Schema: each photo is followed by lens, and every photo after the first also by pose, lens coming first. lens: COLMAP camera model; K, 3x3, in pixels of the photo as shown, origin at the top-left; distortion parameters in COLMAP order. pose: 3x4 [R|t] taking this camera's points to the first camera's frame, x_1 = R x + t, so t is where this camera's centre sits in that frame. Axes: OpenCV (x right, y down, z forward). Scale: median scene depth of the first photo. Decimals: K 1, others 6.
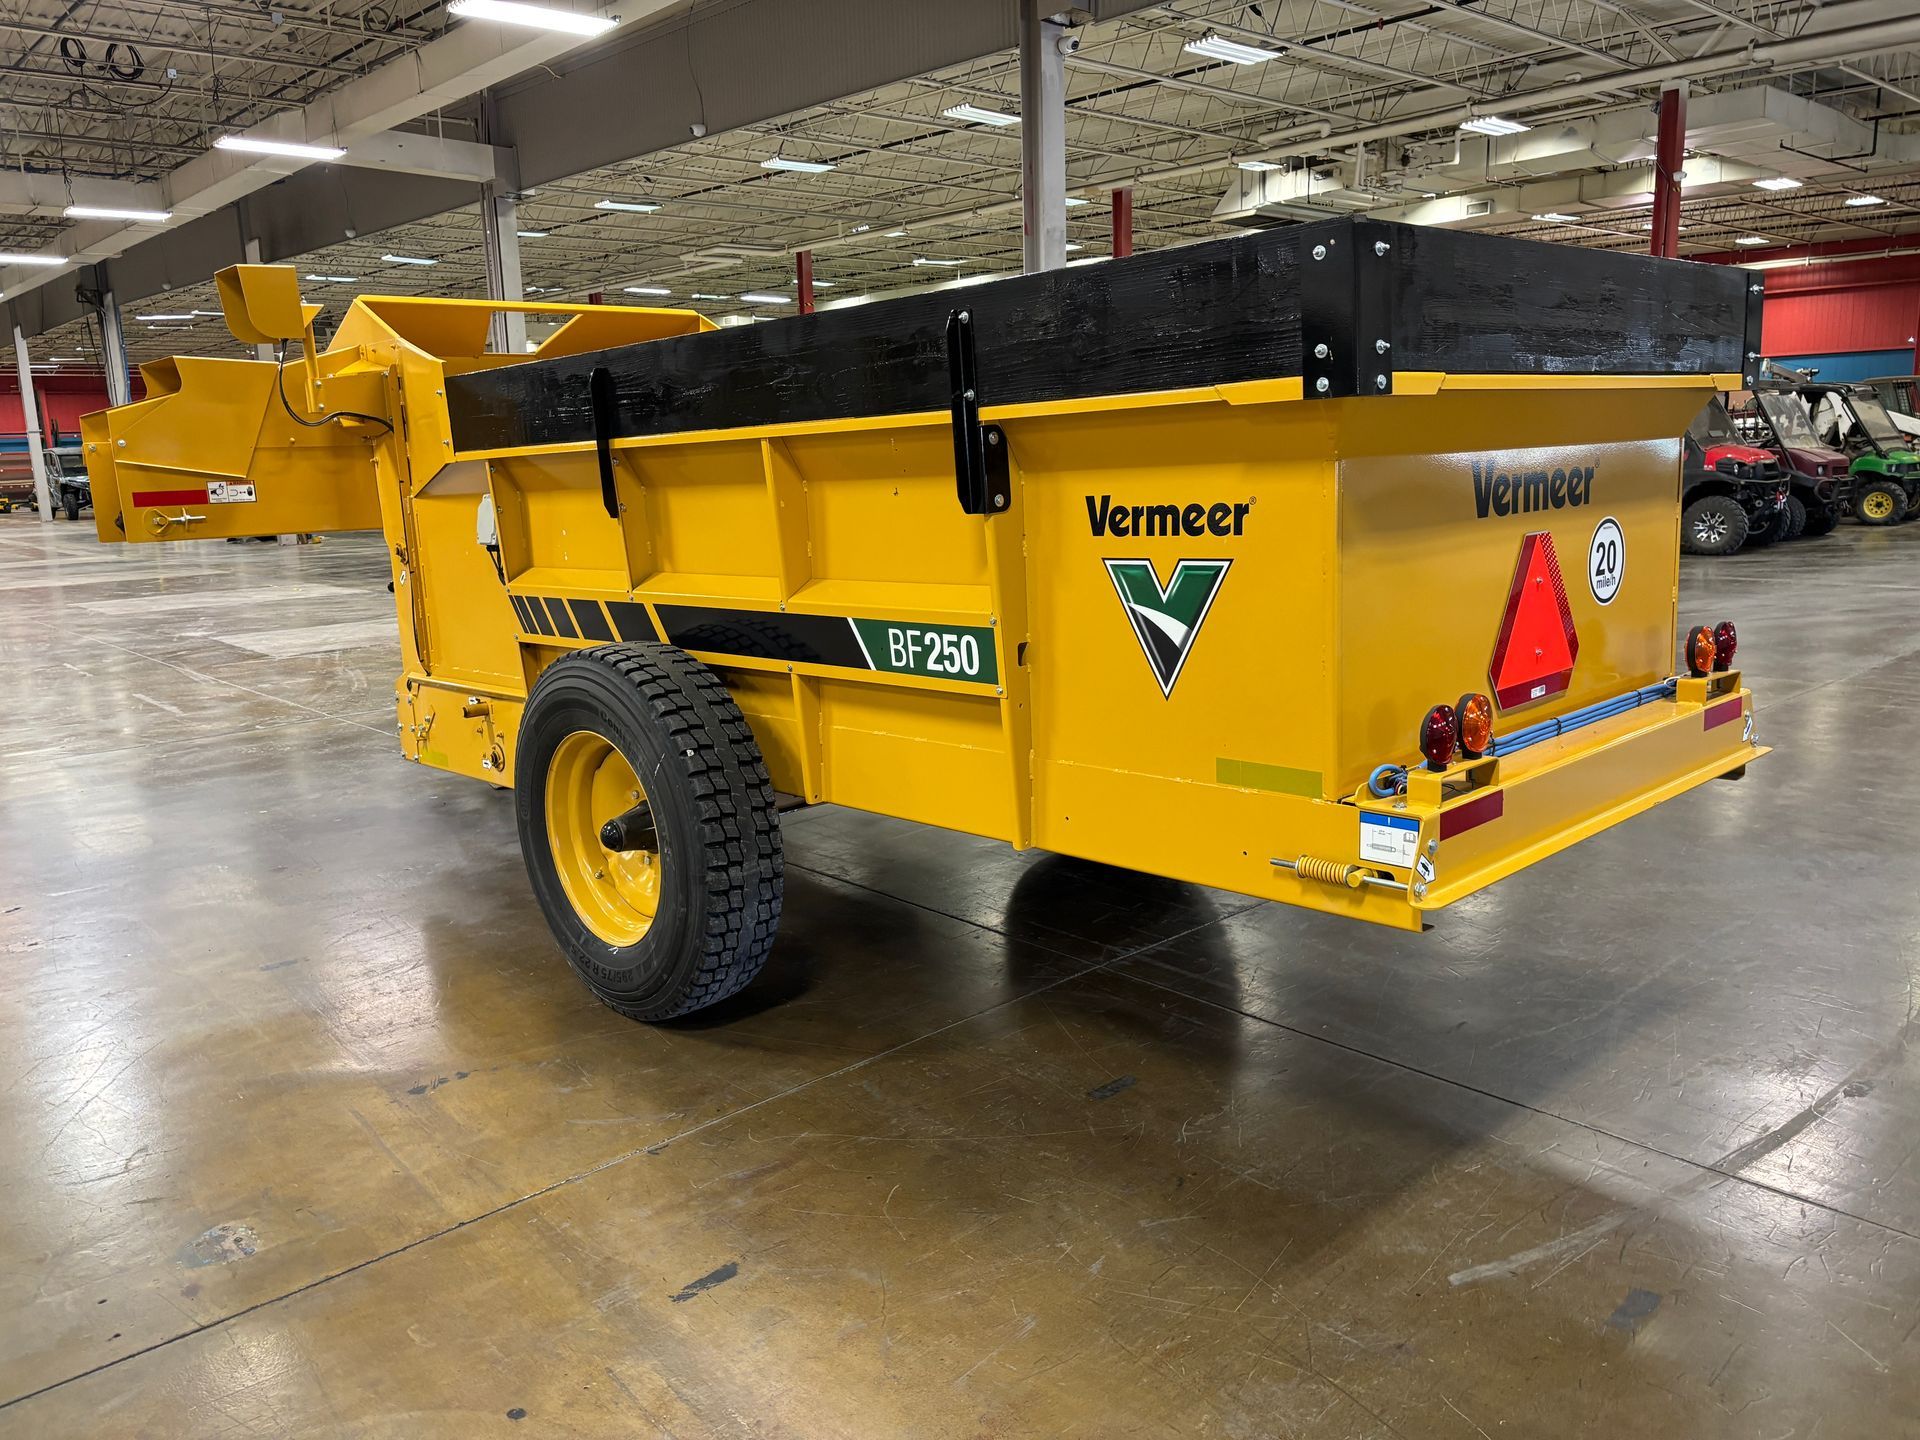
lens RADIAL K [[1452.8, 0, 958.3], [0, 1452.8, 720.6], [0, 0, 1]] dist [0.049626, -0.046502]
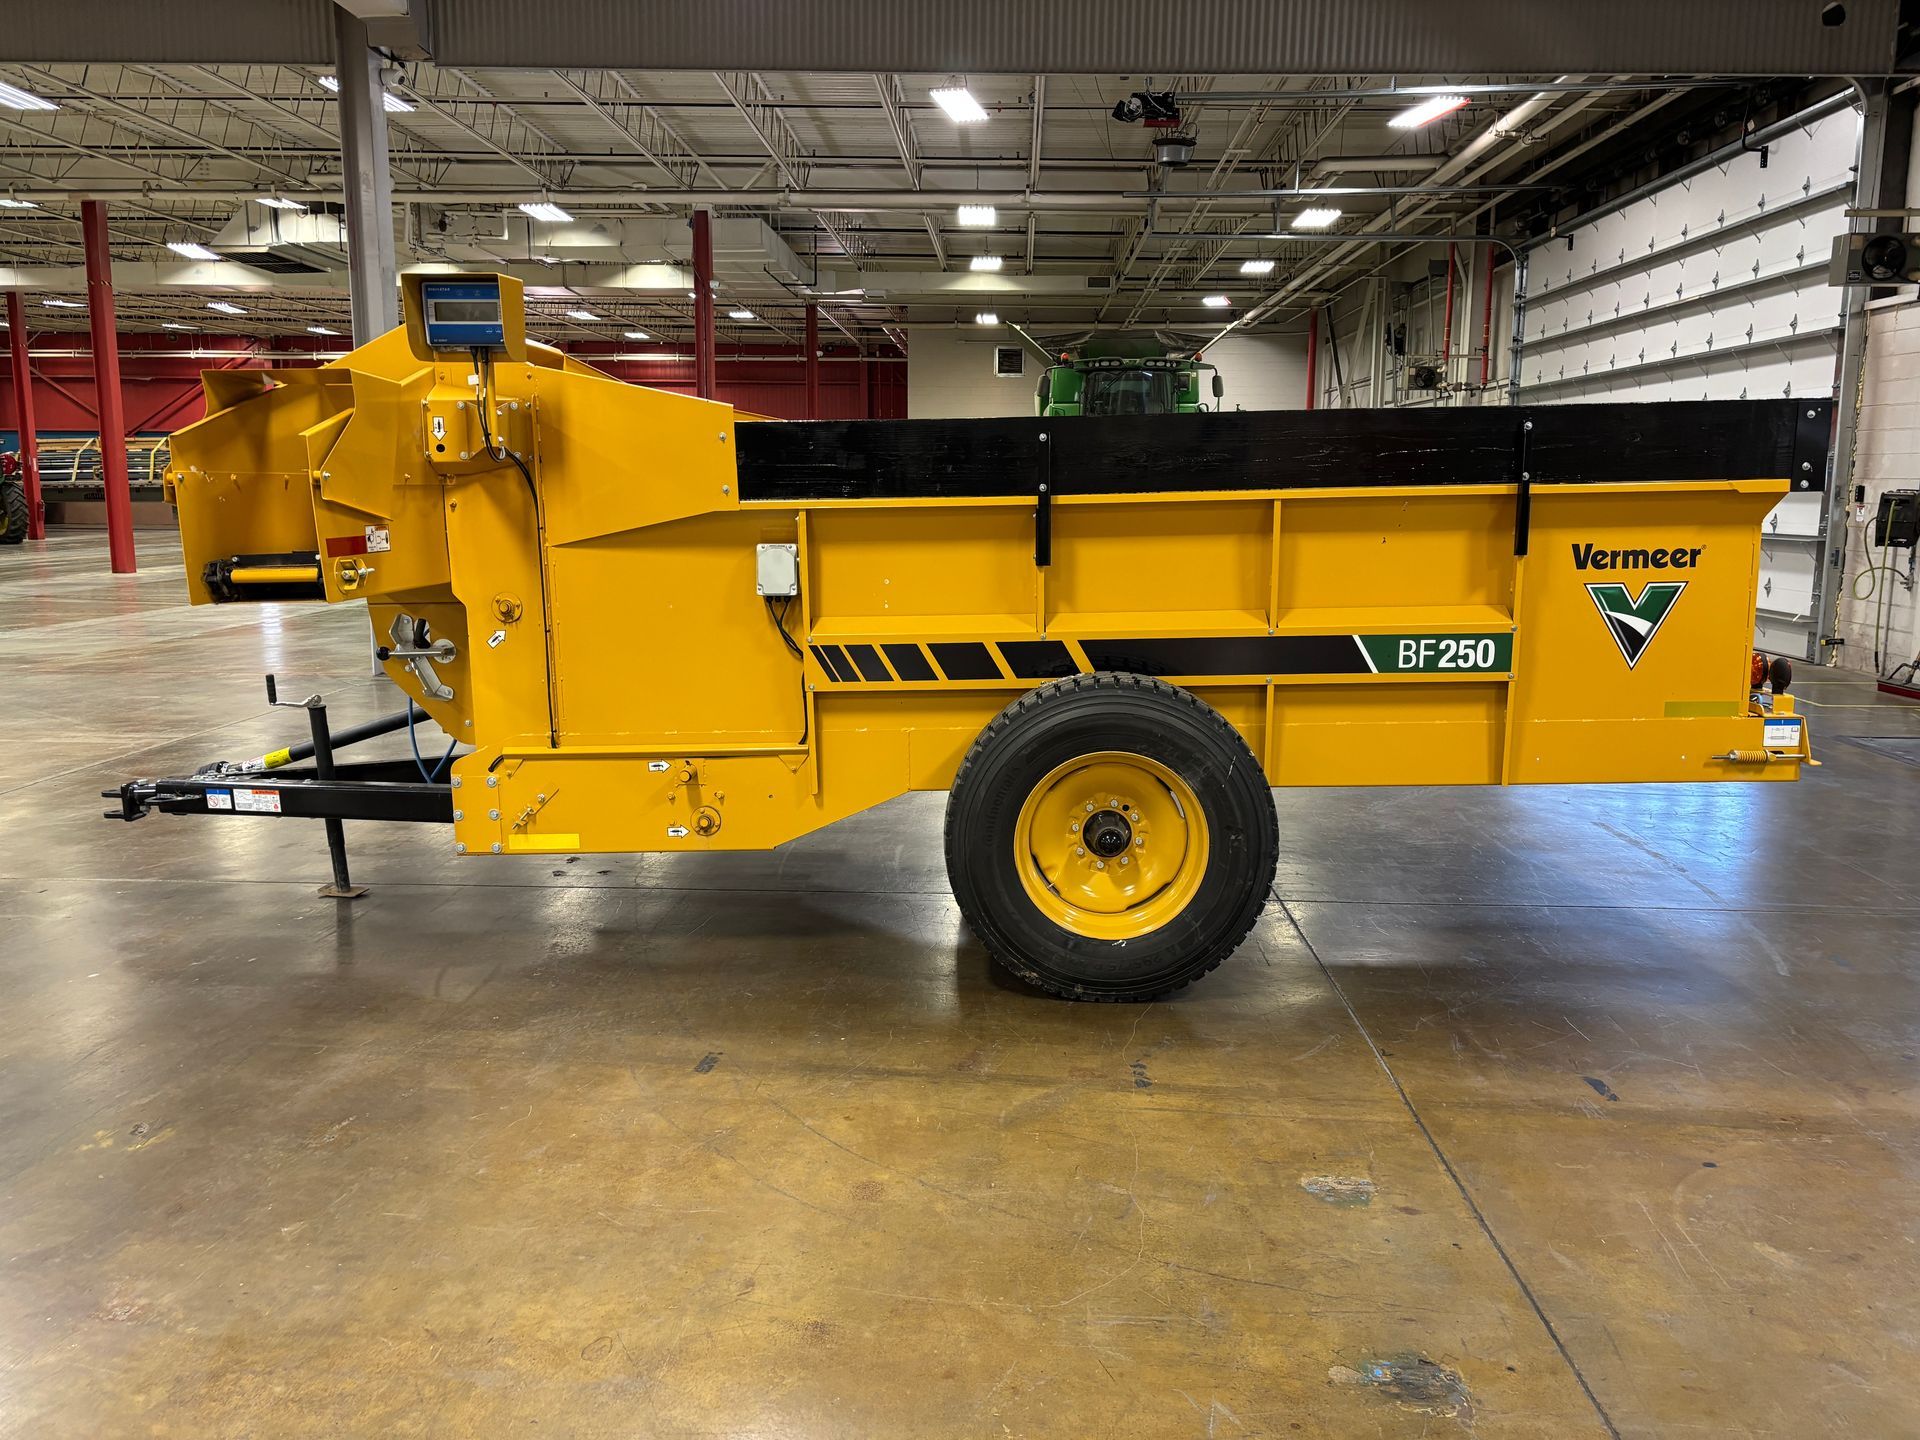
lens RADIAL K [[1457.3, 0, 964.0], [0, 1457.3, 709.1], [0, 0, 1]] dist [0.021756, 0.002513]
pose [[0.699413, -0.074171, 0.710859, -1.353926], [0.107041, 0.994253, -0.001577, -0.042228], [-0.706657, 0.077194, 0.703333, 0.341203]]
